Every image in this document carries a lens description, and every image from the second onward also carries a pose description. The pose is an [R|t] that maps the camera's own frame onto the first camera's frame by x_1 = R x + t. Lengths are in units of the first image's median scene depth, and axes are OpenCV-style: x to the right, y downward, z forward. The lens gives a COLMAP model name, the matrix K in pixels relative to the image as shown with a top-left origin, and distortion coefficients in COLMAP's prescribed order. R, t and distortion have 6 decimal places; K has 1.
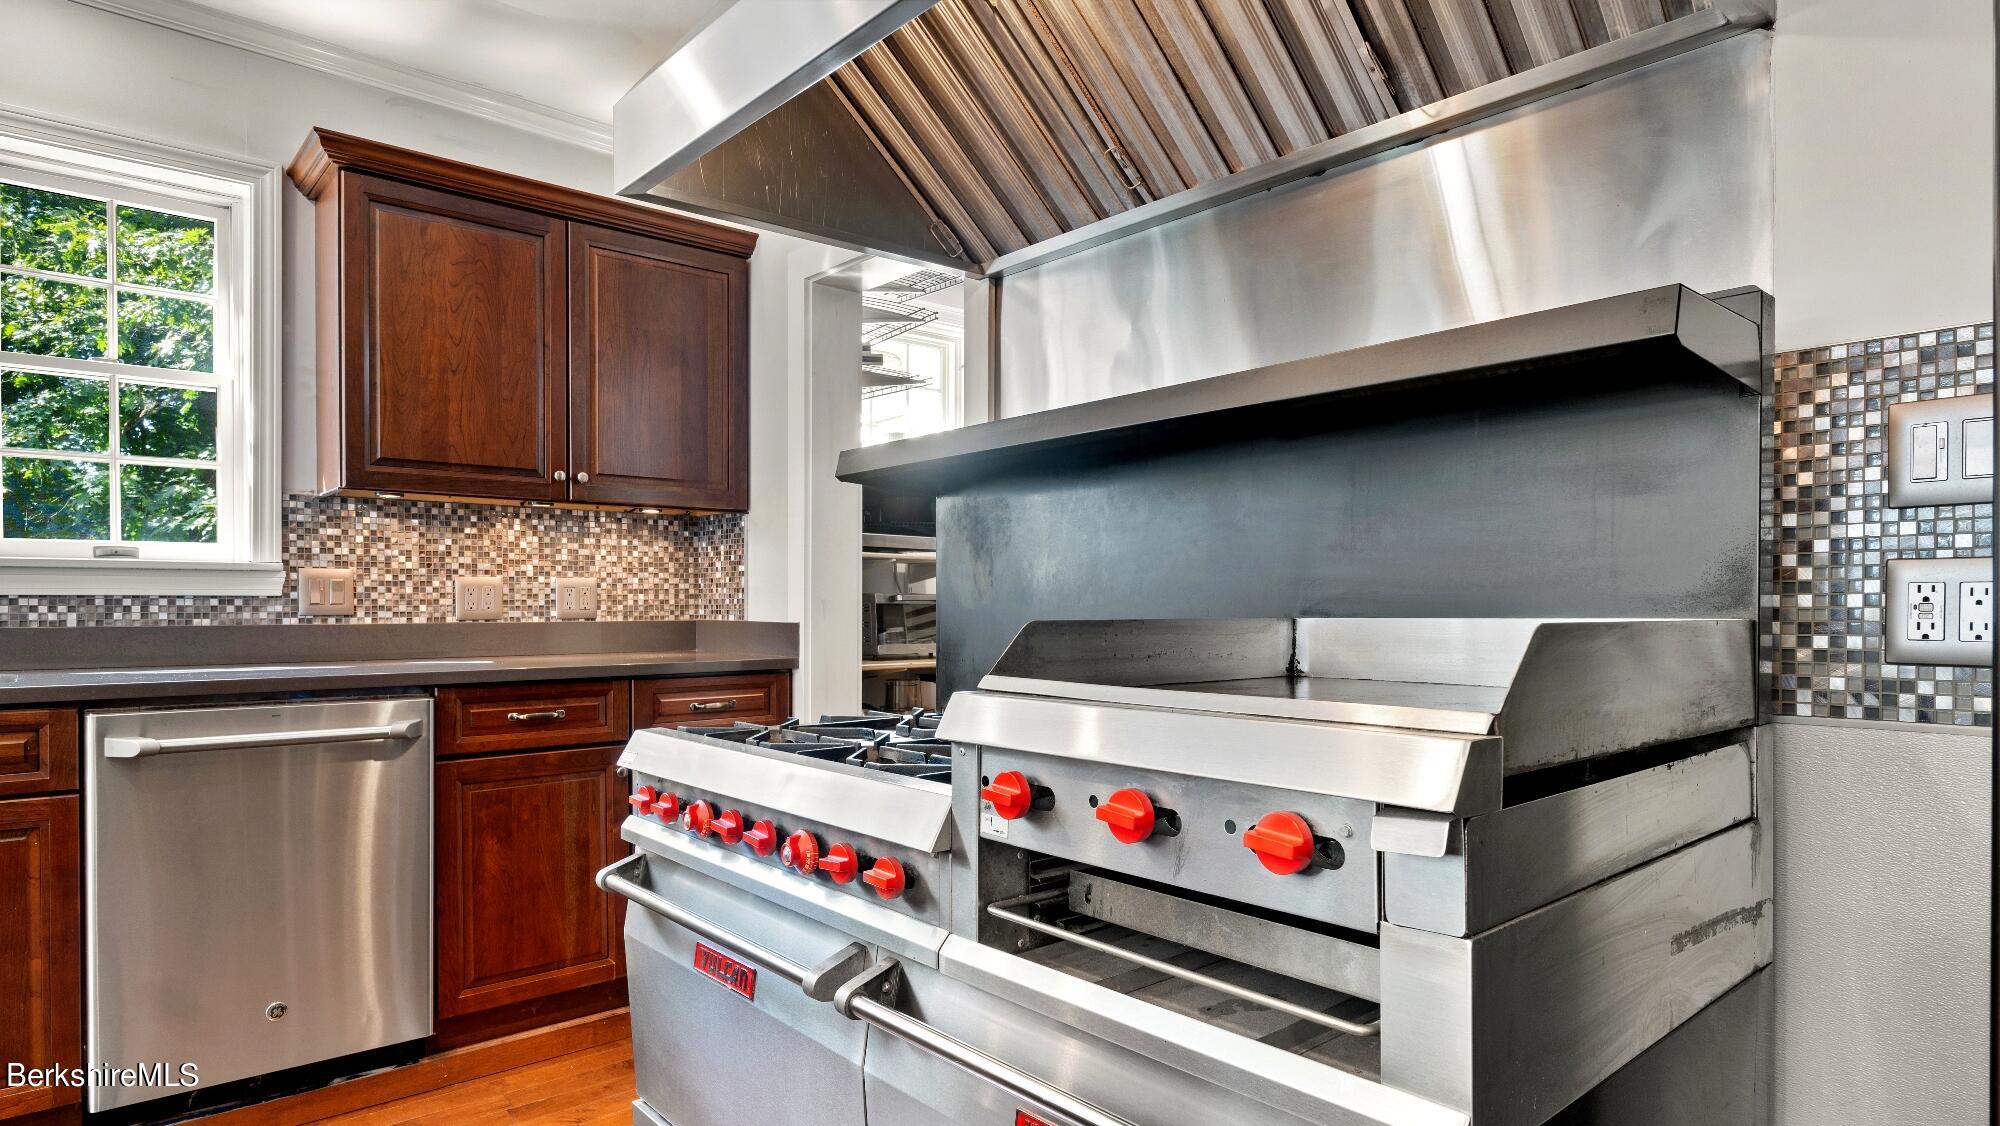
lens RADIAL K [[1100.7, 0, 1004.4], [0, 1100.7, 616.3], [0, 0, 1]] dist [-0.003357, 0.000642]
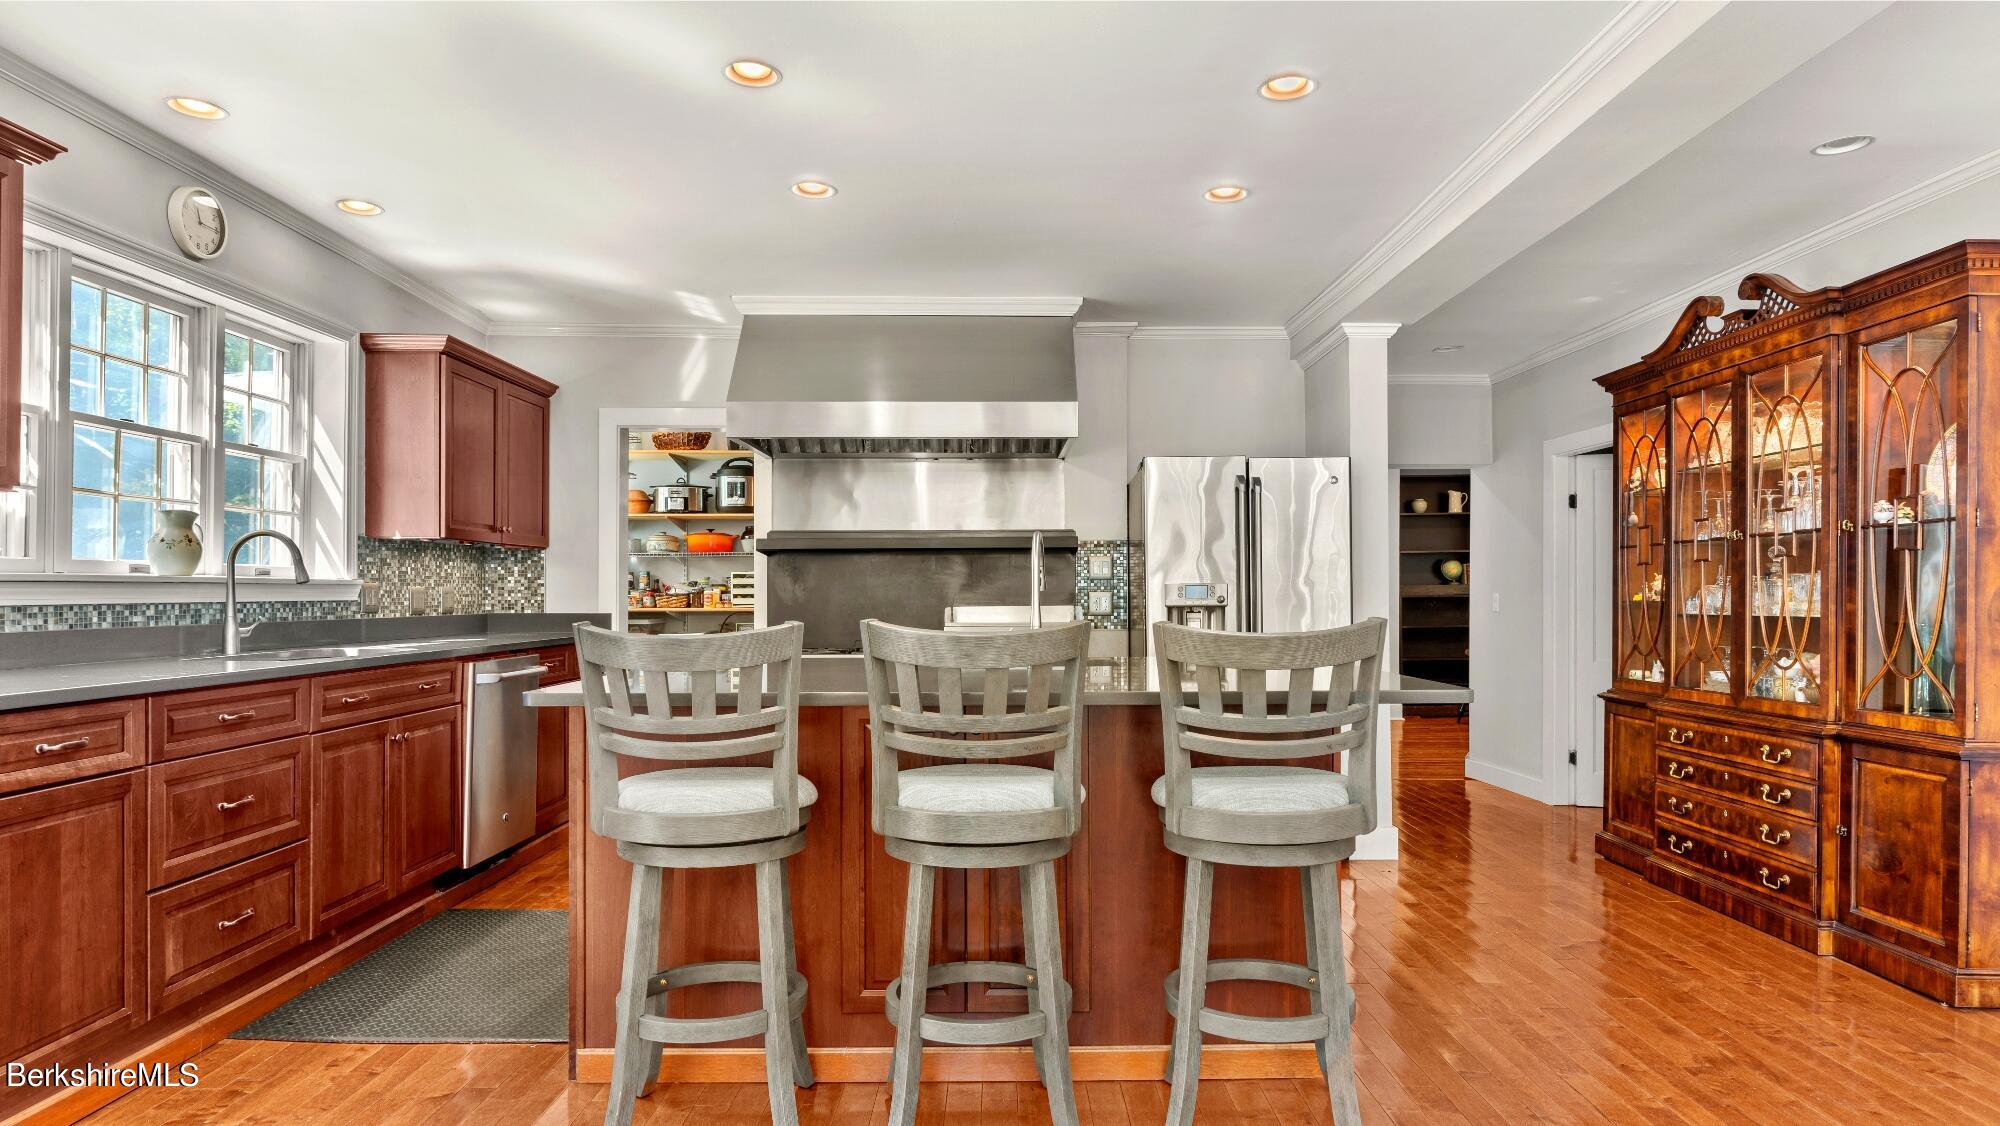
lens RADIAL K [[1128.5, 0, 997.0], [0, 1128.5, 588.6], [0, 0, 1]] dist [-0.000525, 0.000125]
pose [[0.660474, 0.002000, 0.750846, -1.281553], [0.010581, 0.999872, -0.011971, -0.006379], [-0.750775, 0.015851, 0.660368, -0.769881]]
